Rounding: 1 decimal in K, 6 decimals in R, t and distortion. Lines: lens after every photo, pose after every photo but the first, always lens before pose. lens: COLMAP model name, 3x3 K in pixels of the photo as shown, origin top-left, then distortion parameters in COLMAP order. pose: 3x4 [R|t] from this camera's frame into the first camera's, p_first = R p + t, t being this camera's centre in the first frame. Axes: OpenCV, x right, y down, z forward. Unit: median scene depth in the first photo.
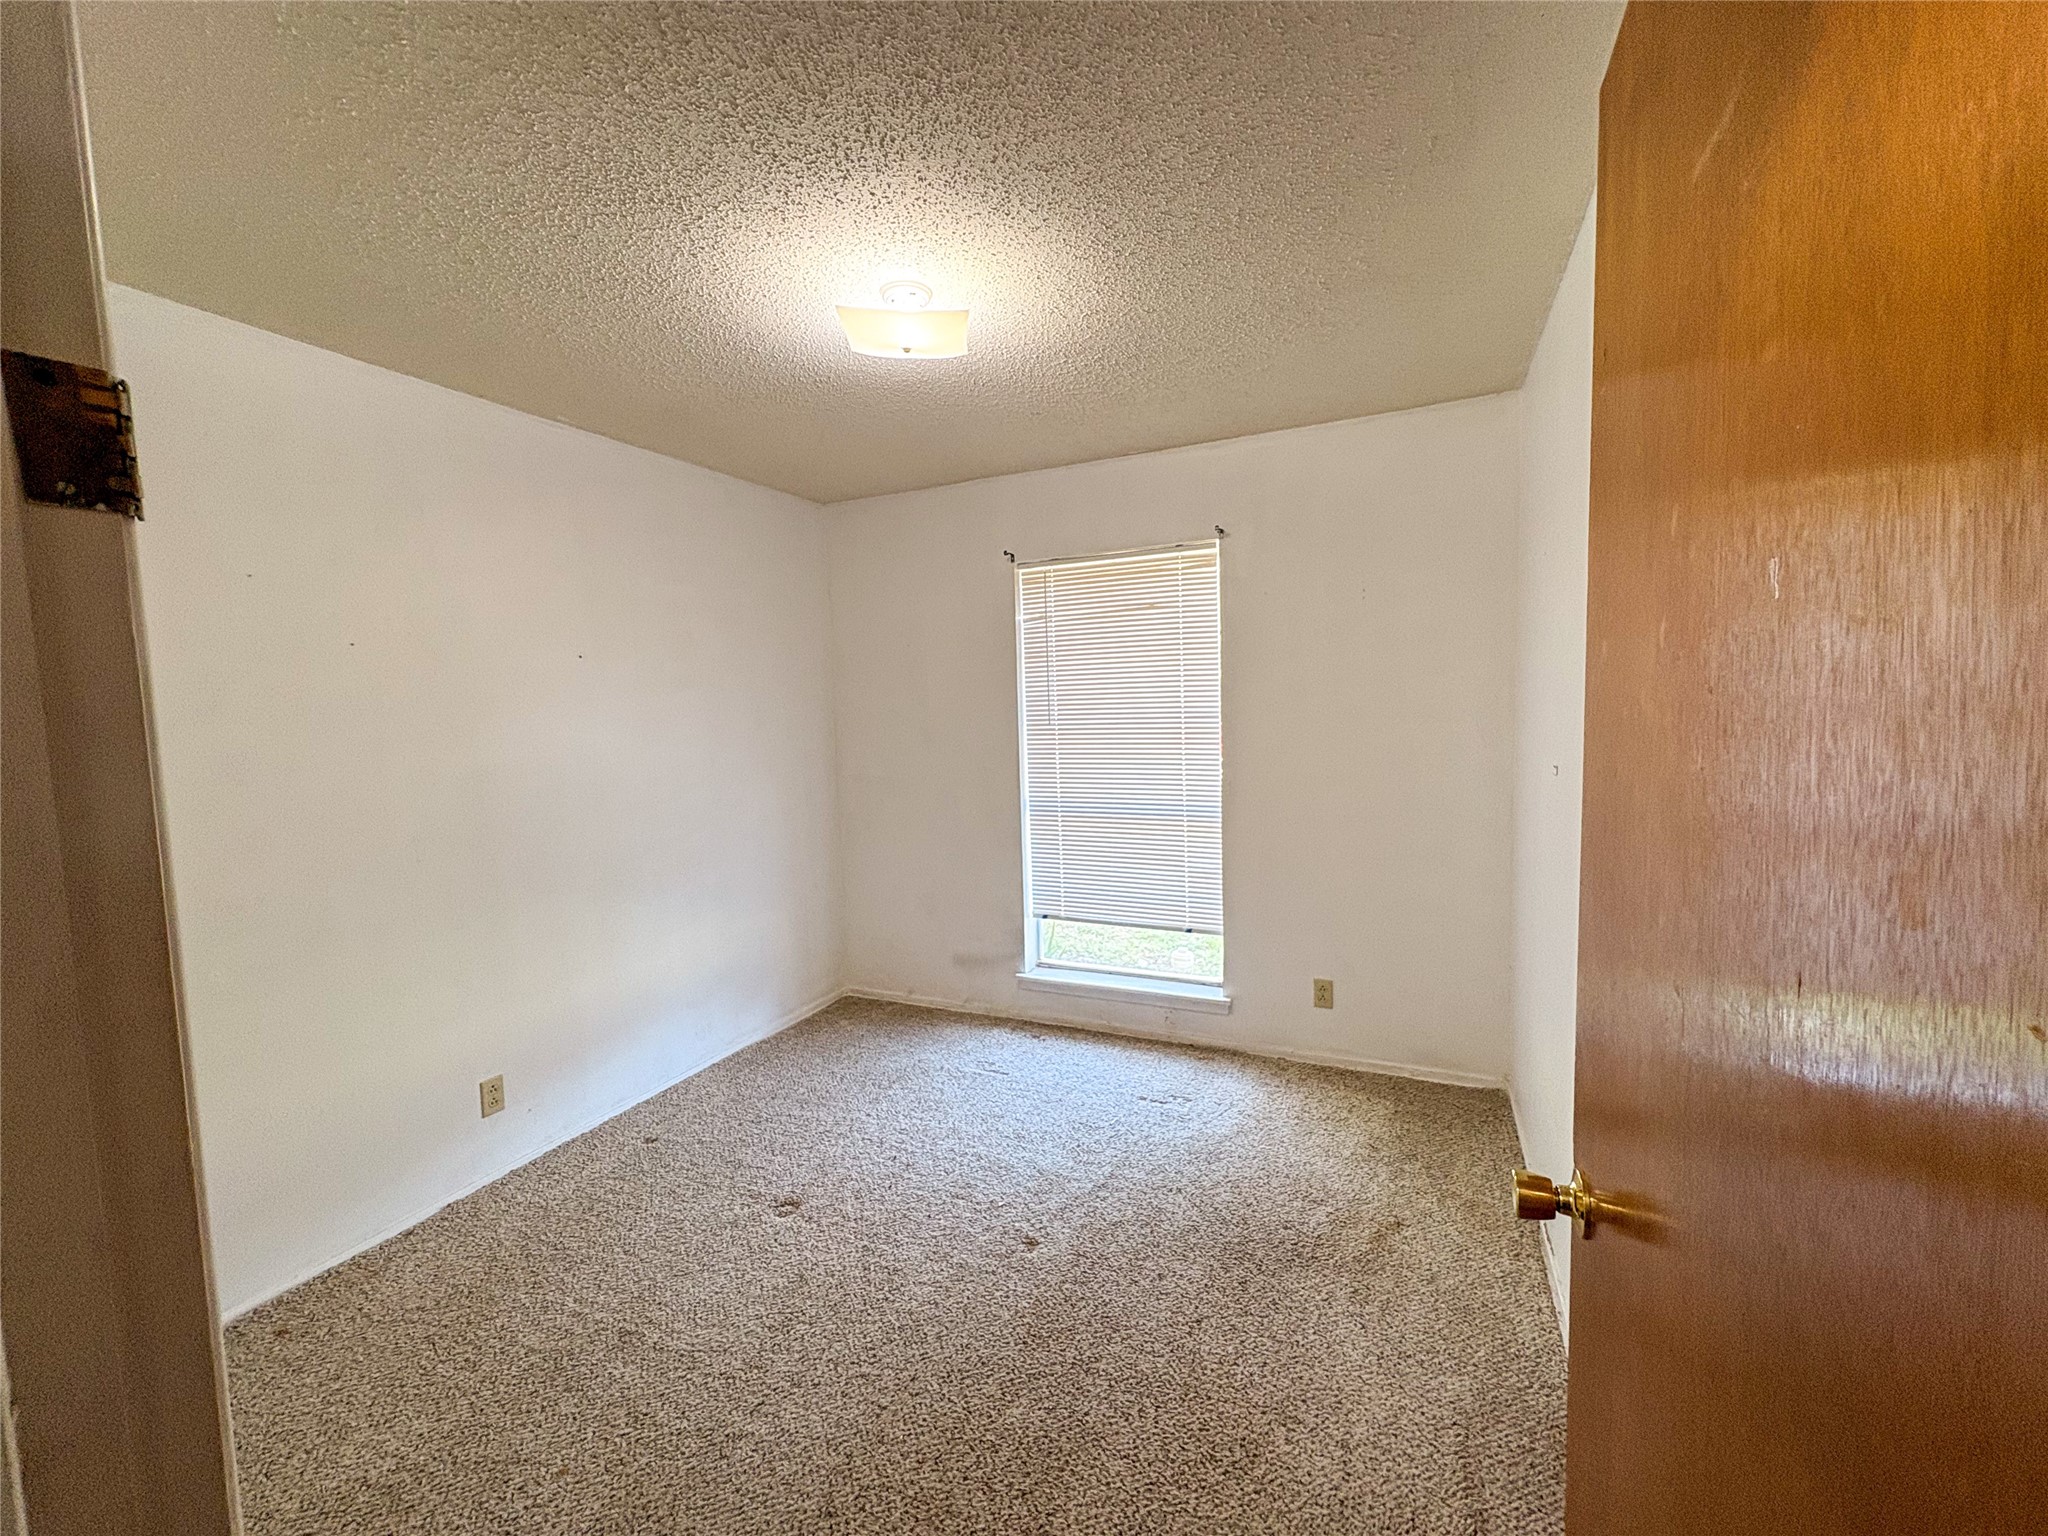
lens RADIAL K [[817.8, 0, 1023.9], [0, 817.8, 764.3], [0, 0, 1]] dist [-0.000322, -0.000303]
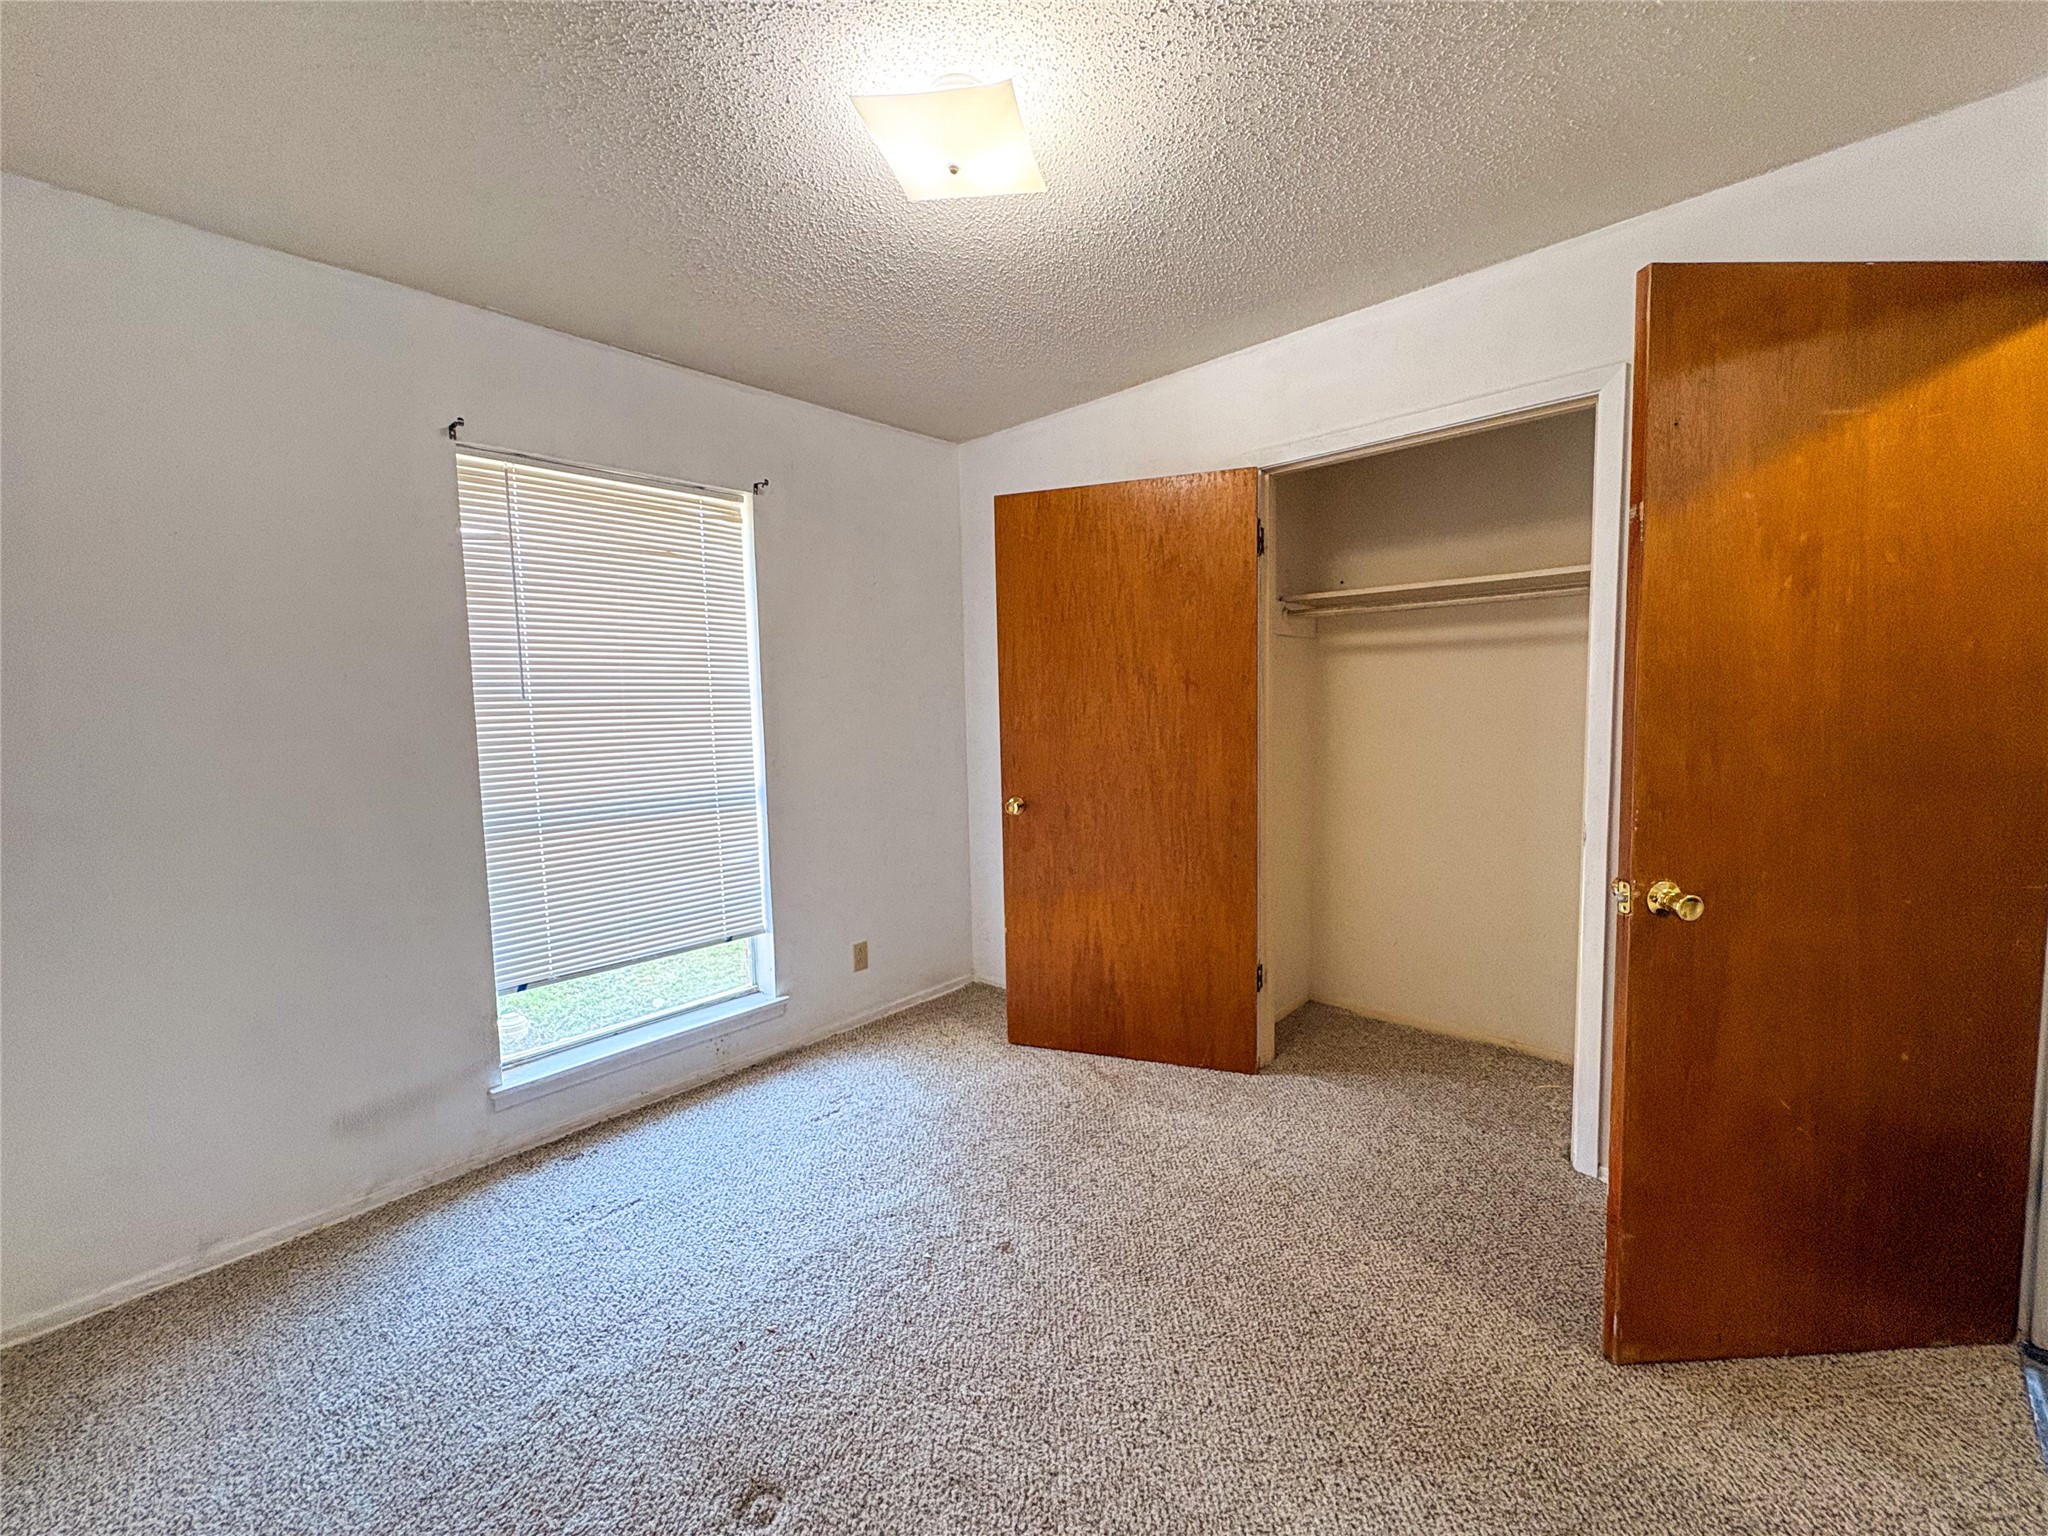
lens RADIAL K [[817.8, 0, 1028.3], [0, 817.8, 763.9], [0, 0, 1]] dist [-0.000322, -0.000303]
pose [[0.298684, -0.047856, 0.953152, -0.524105], [0.084515, 0.996144, 0.023530, 0.026286], [-0.950603, 0.073528, 0.301577, 0.432669]]
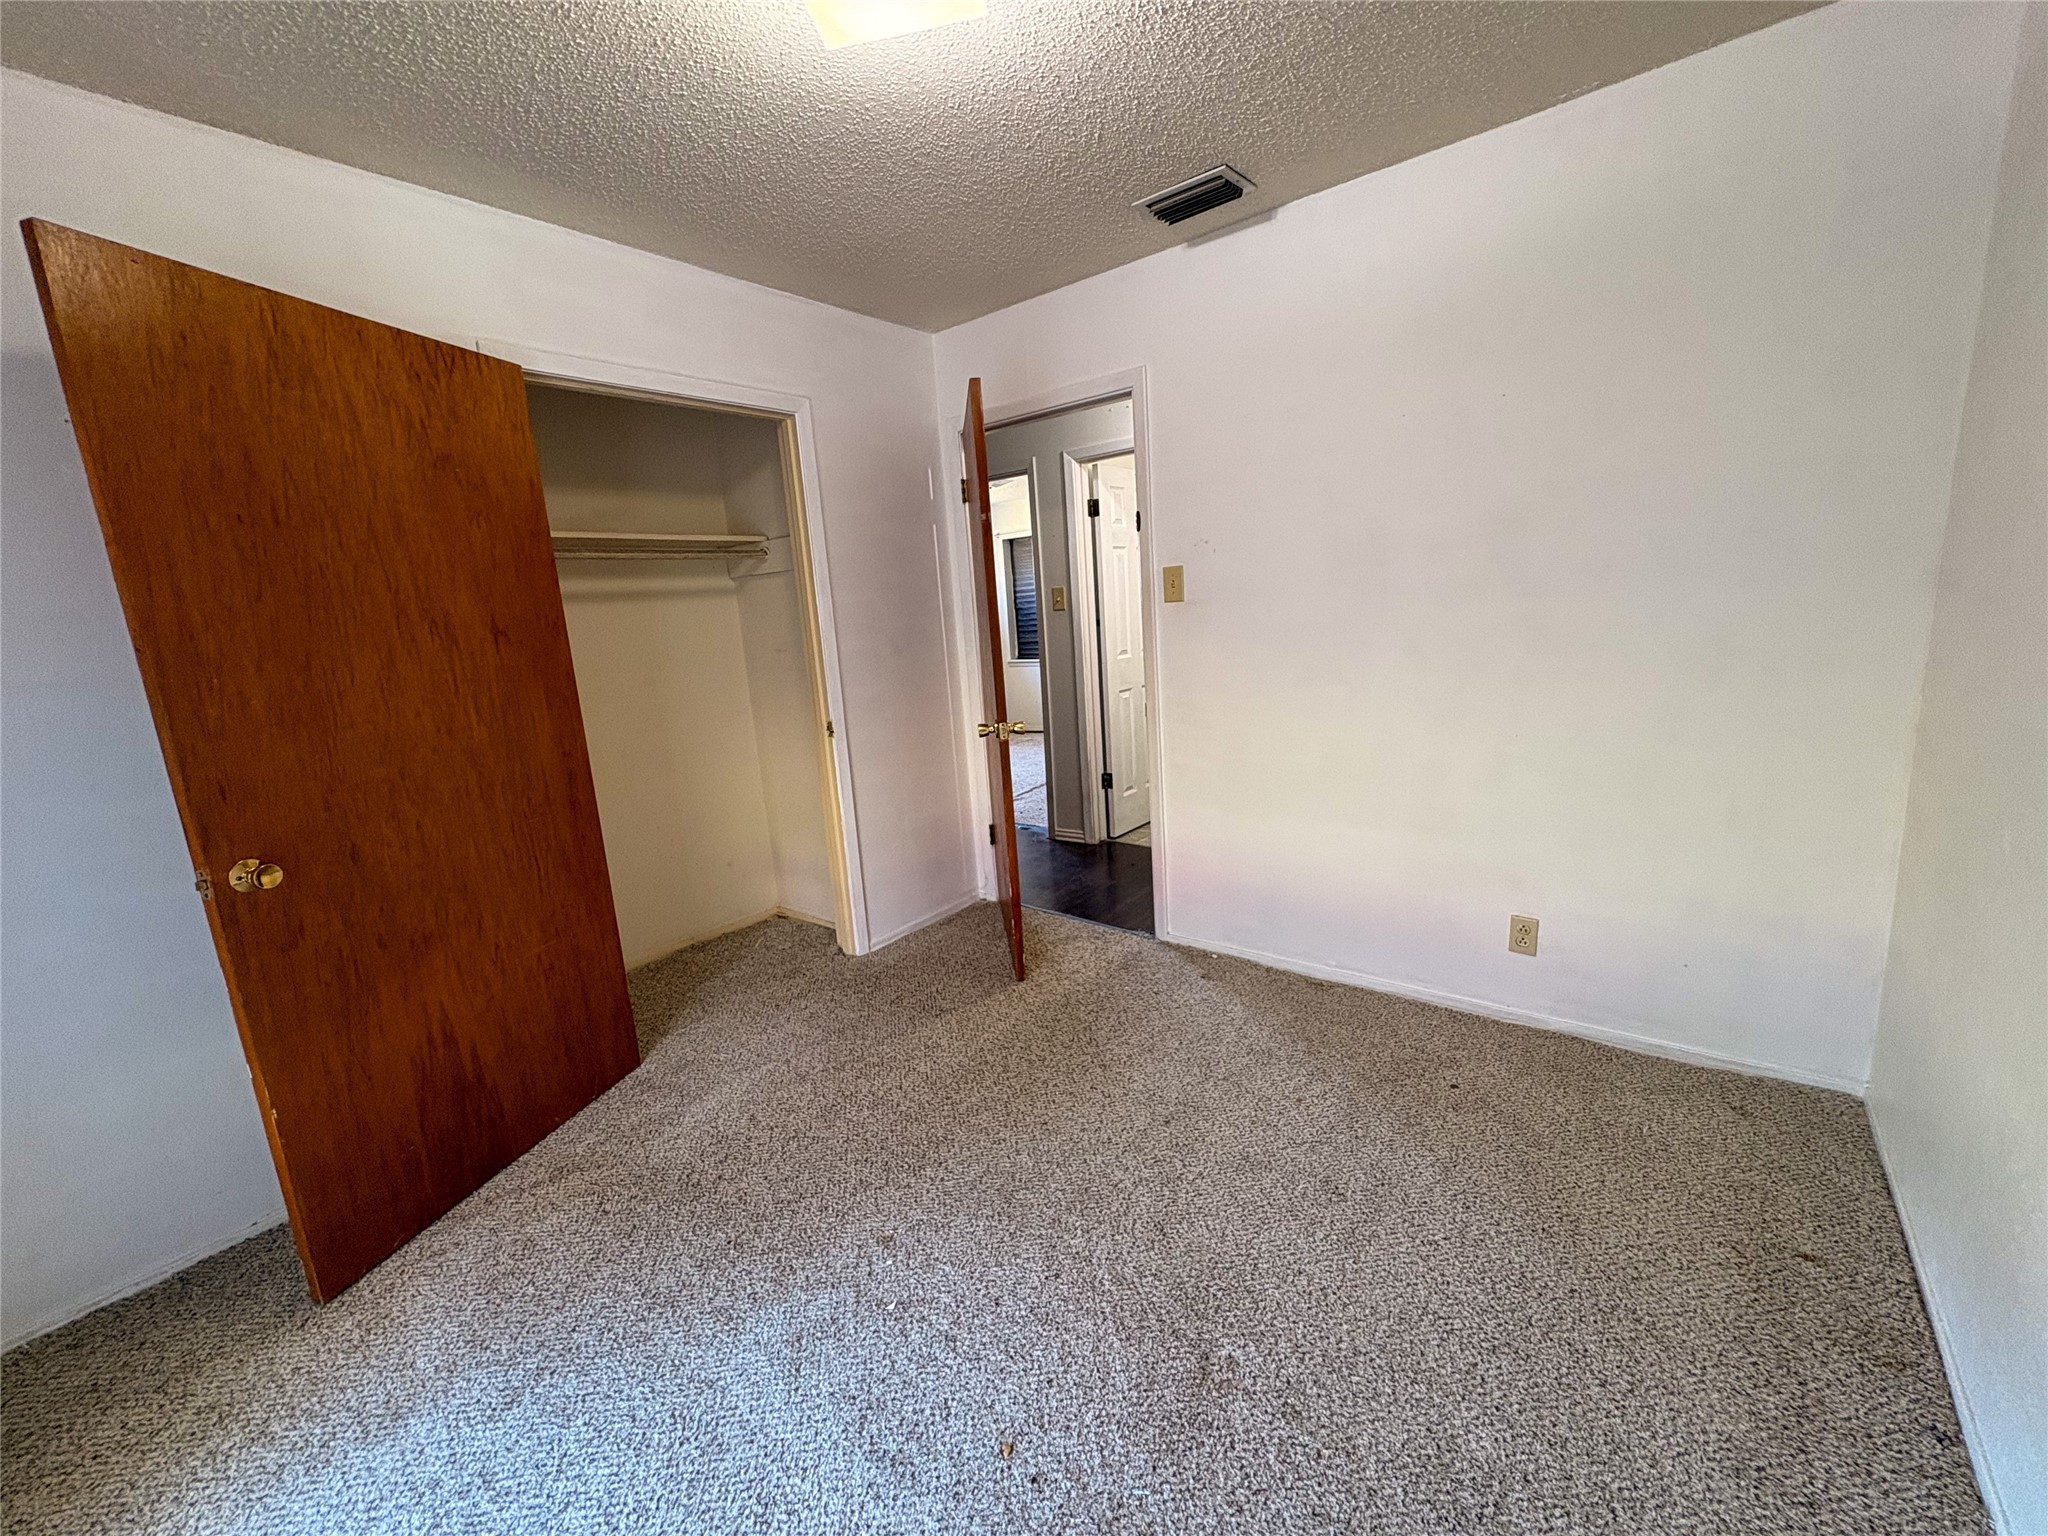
lens RADIAL K [[817.8, 0, 1028.1], [0, 817.8, 764.7], [0, 0, 1]] dist [-0.000322, -0.000303]
pose [[-0.966943, 0.055496, 0.248879, -0.230158], [0.120023, 0.960202, 0.252202, -0.032702], [-0.224978, 0.273736, -0.935122, 1.031162]]
